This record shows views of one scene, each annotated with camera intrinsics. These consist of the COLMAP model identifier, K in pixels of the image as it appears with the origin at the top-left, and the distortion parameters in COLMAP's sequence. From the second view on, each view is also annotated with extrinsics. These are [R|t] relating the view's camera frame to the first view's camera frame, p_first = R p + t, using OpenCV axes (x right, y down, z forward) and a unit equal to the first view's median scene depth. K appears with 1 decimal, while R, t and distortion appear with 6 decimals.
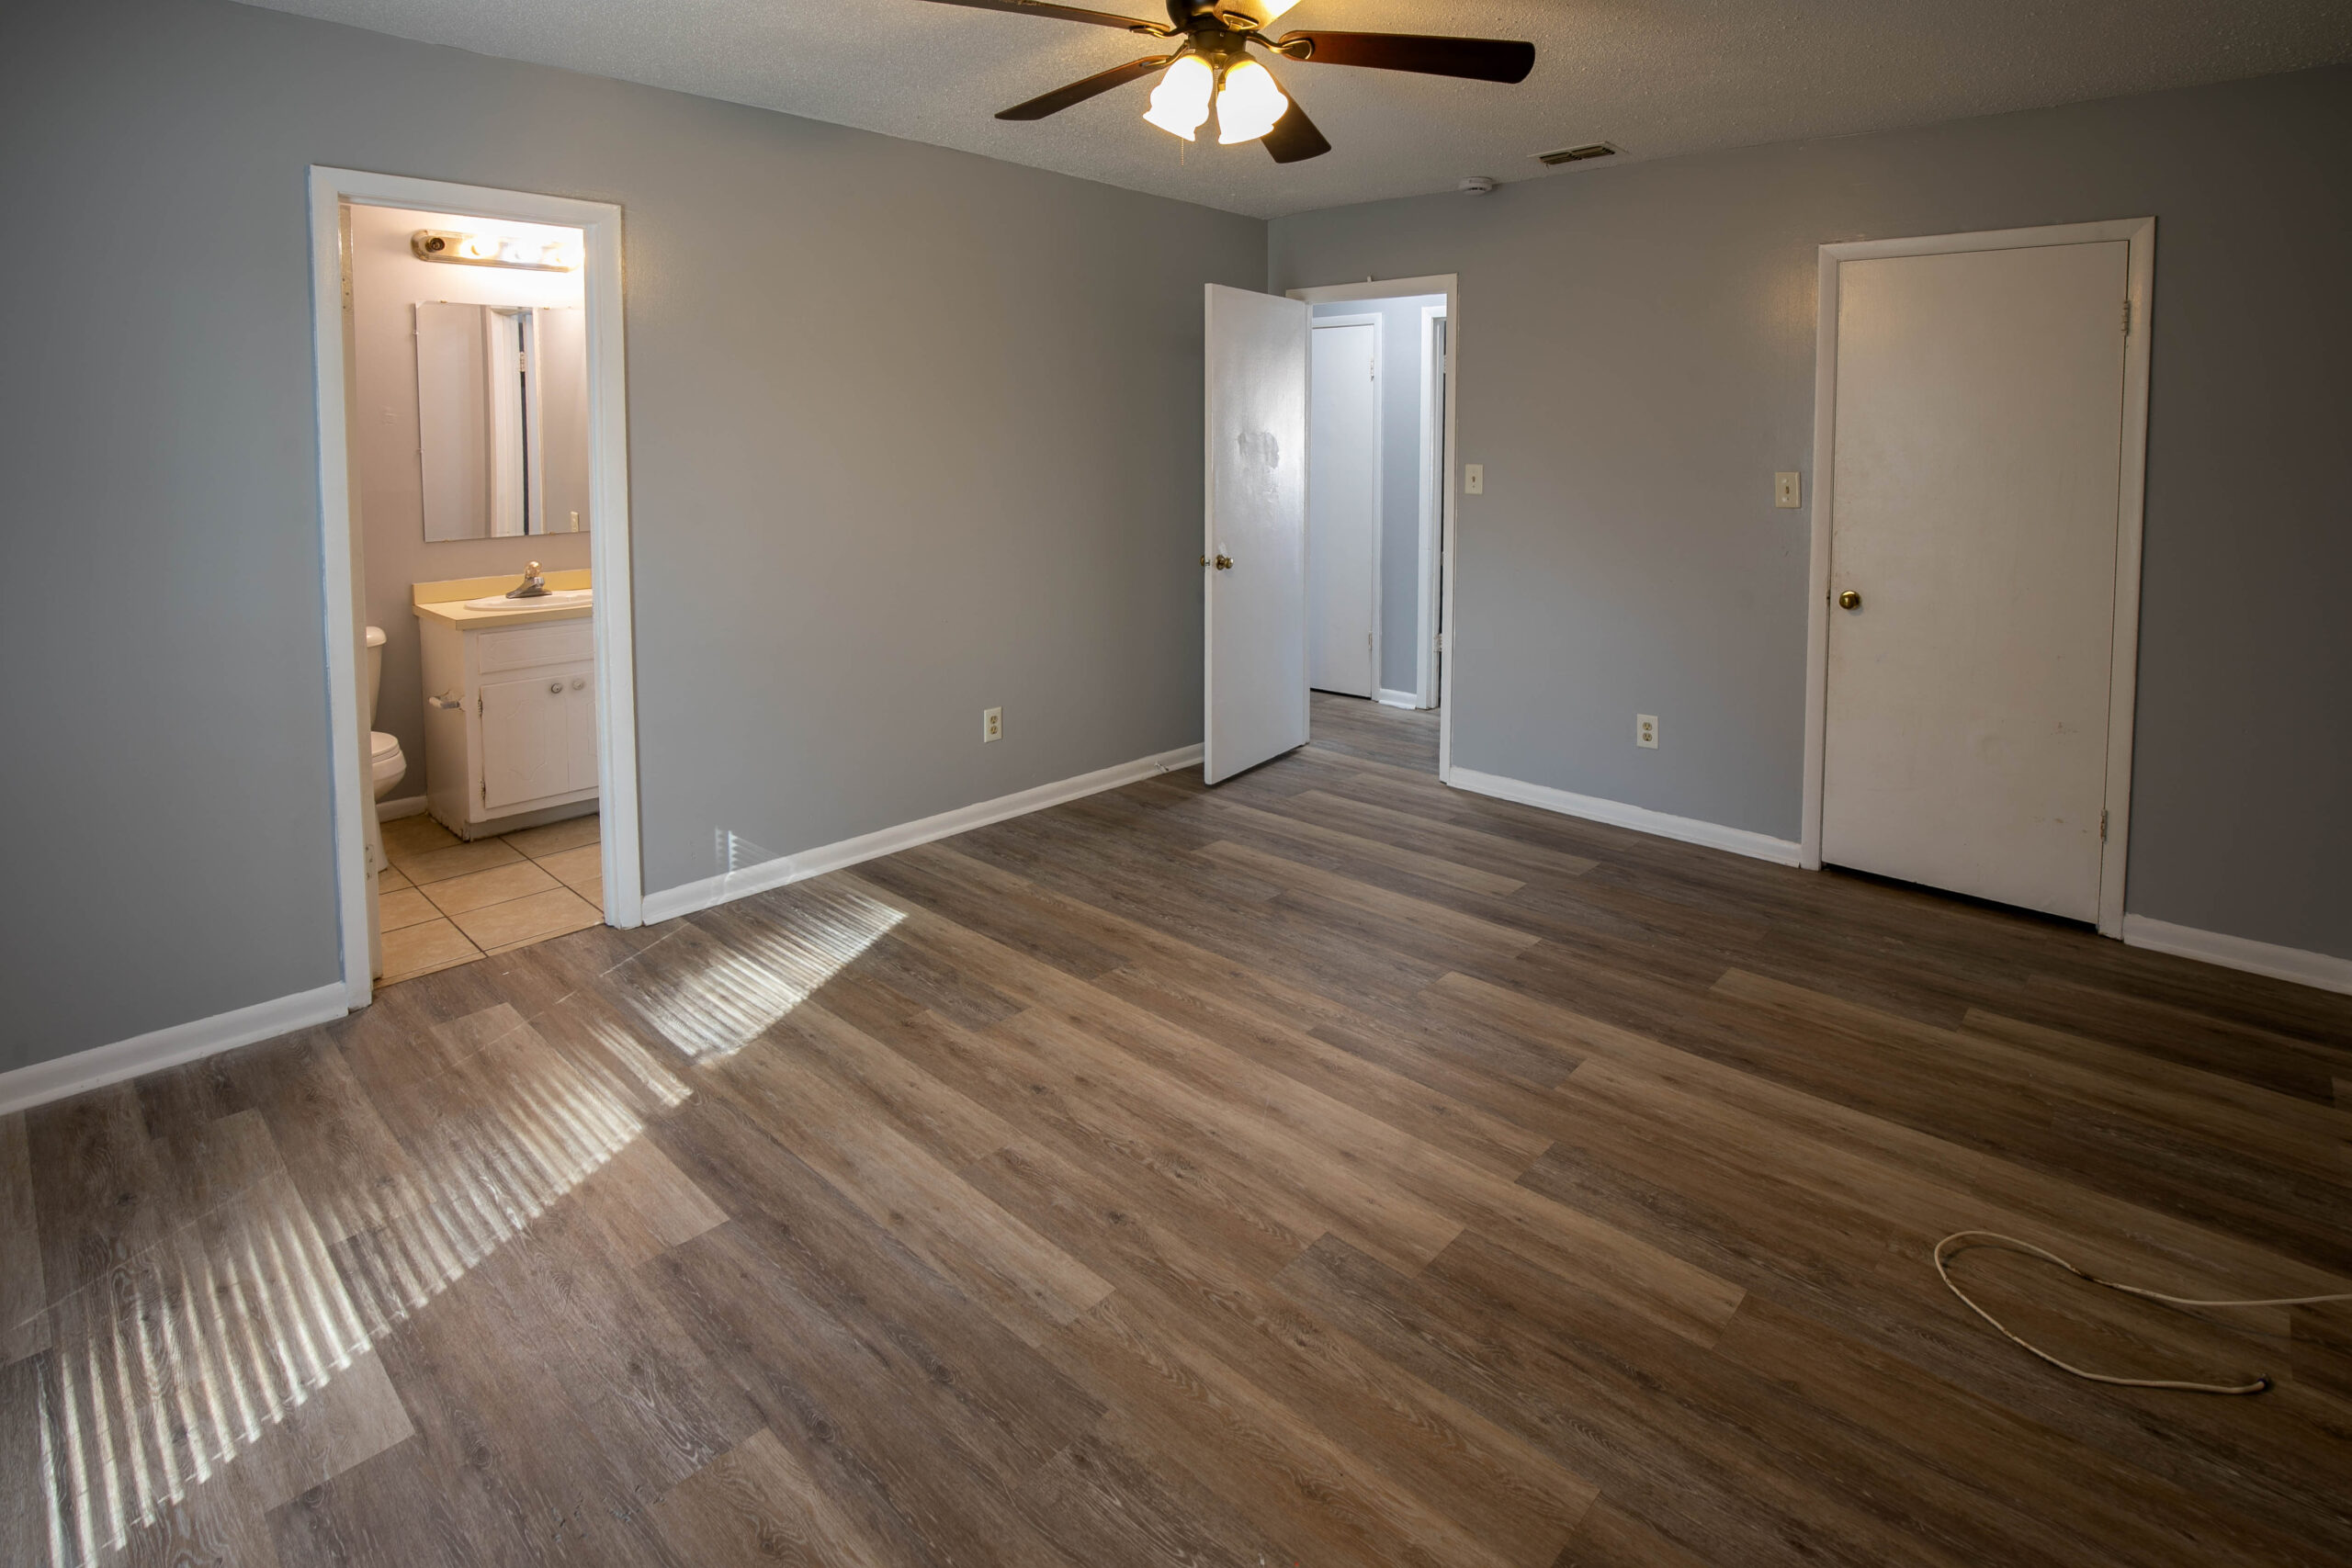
lens RADIAL K [[1139.9, 0, 1215.1], [0, 1139.9, 506.7], [0, 0, 1]] dist [-0.021982, -0.000957]
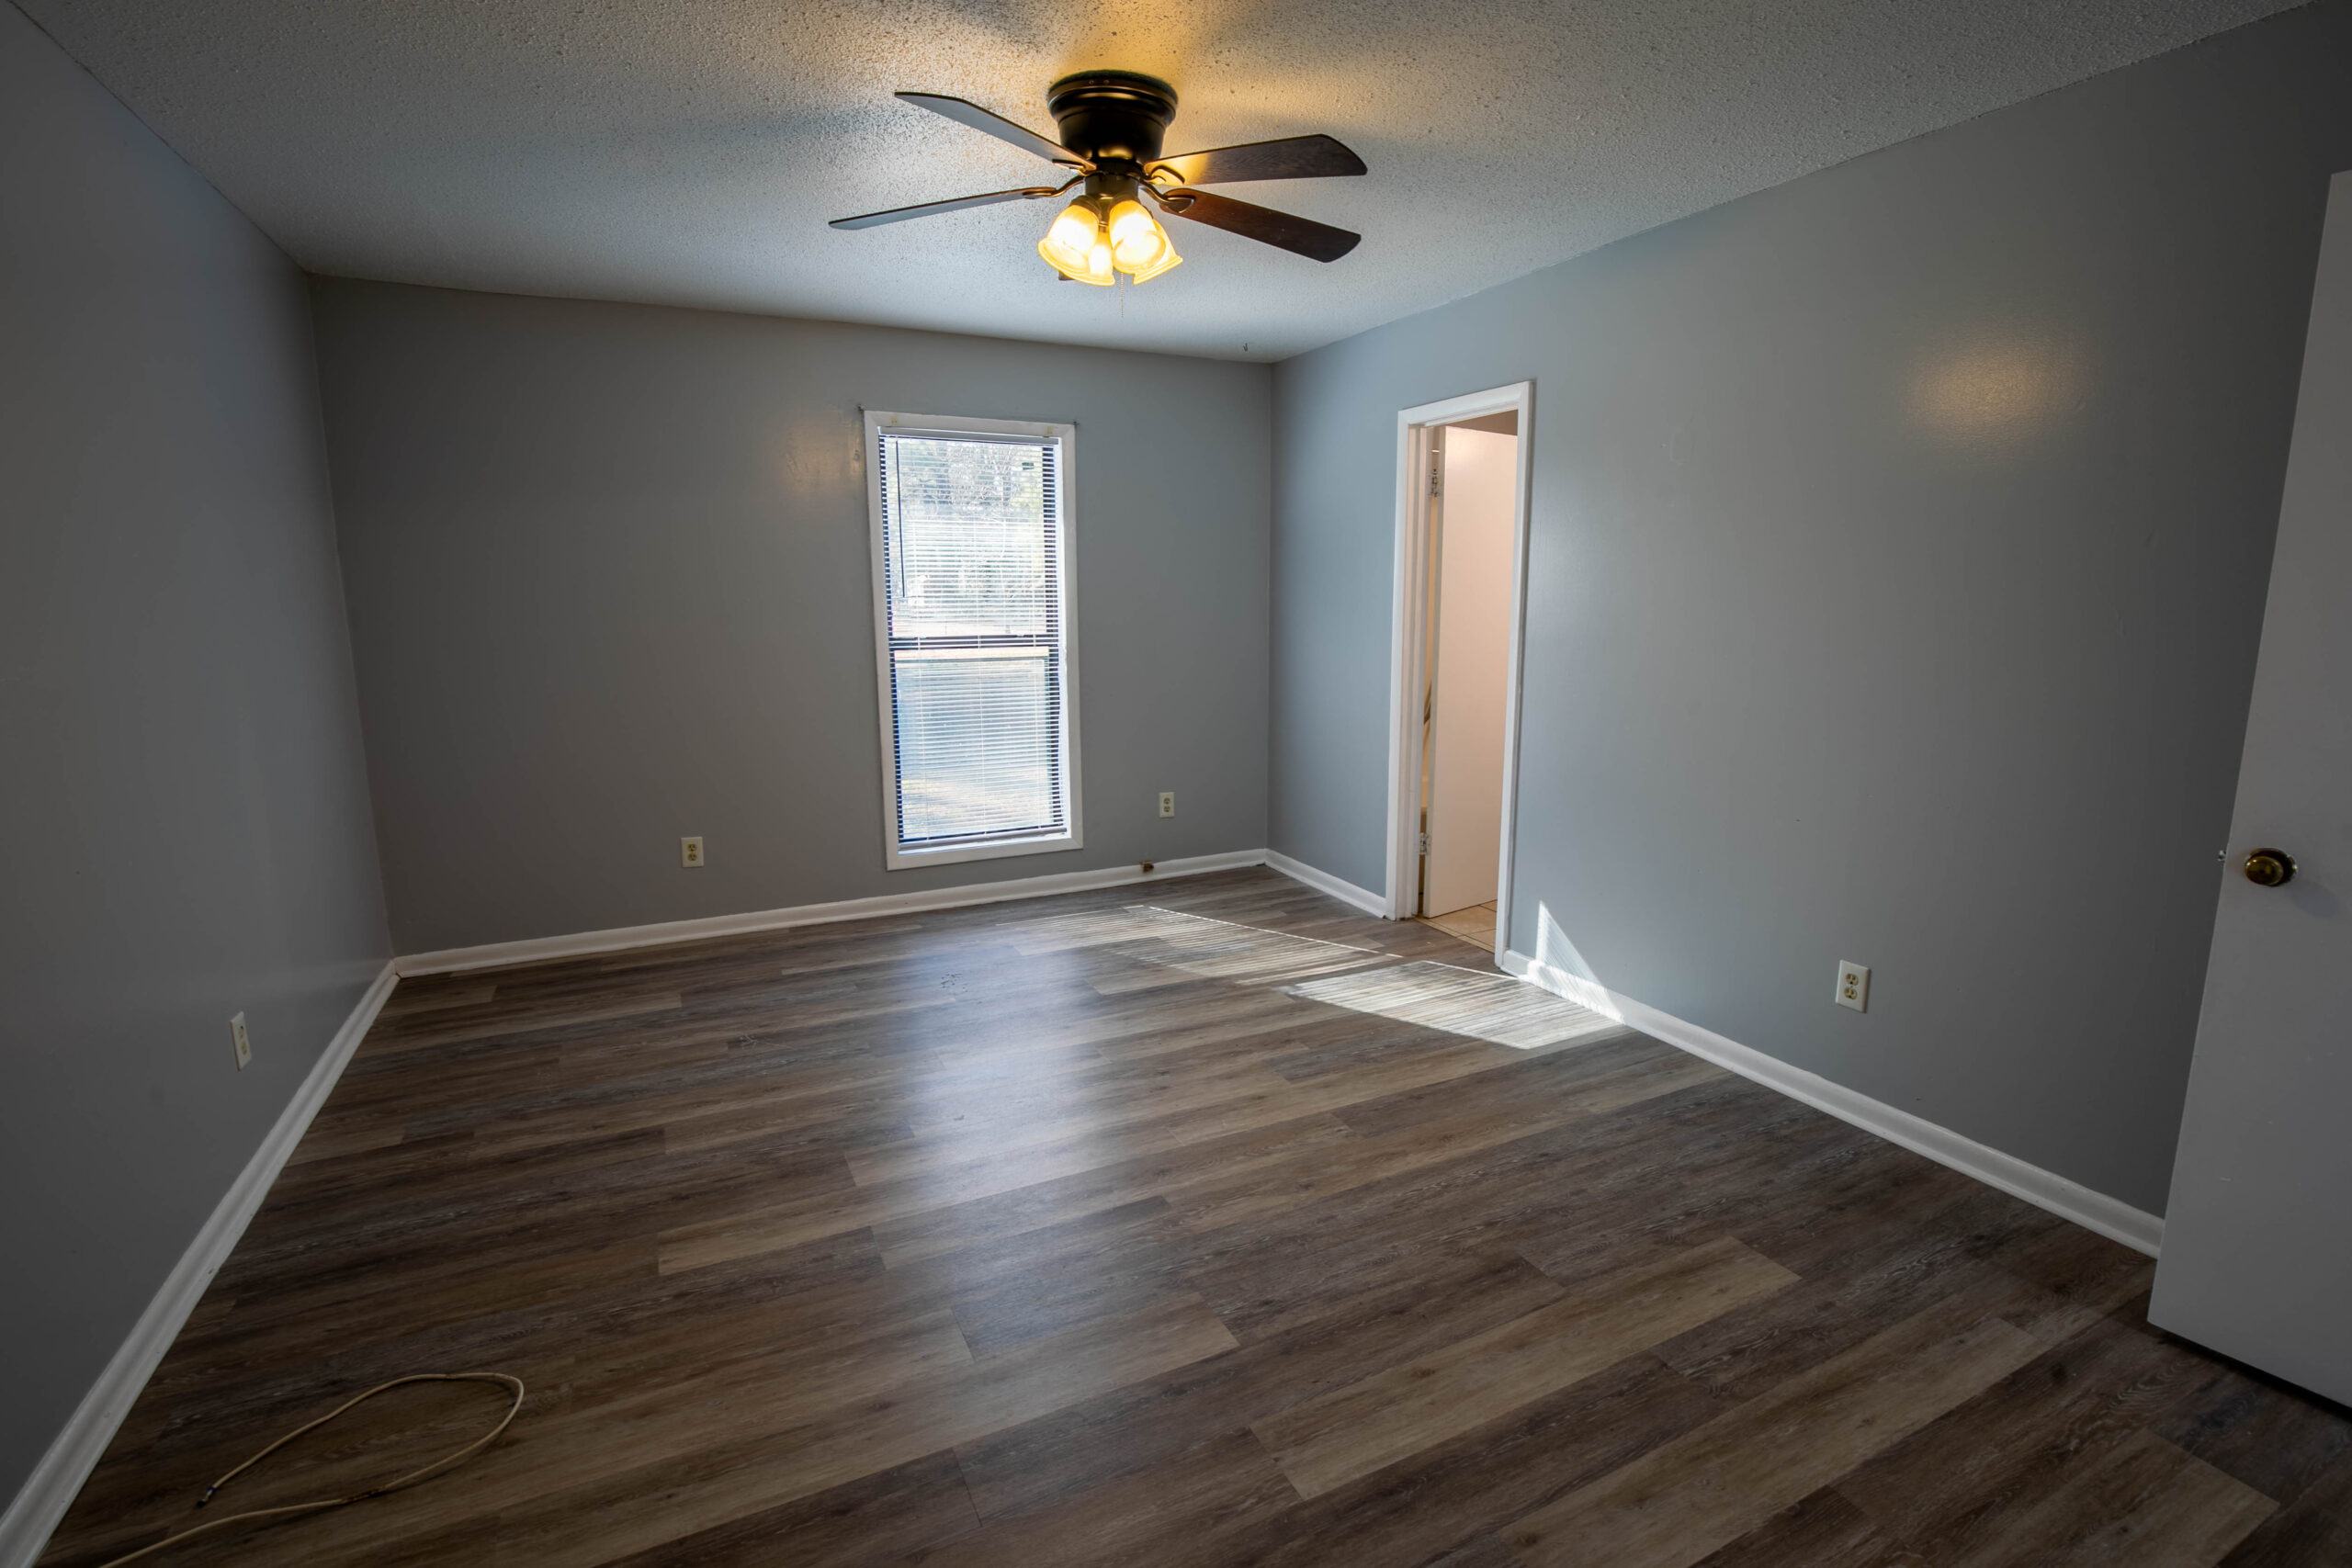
lens RADIAL K [[1098.8, 0, 1177.4], [0, 1098.8, 779.0], [0, 0, 1]] dist [-0.026366, 0.000602]
pose [[-0.371593, 0.154689, -0.915418, 1.201502], [-0.051607, 0.981055, 0.186729, -0.084402], [0.926960, 0.116629, -0.356570, 1.785765]]
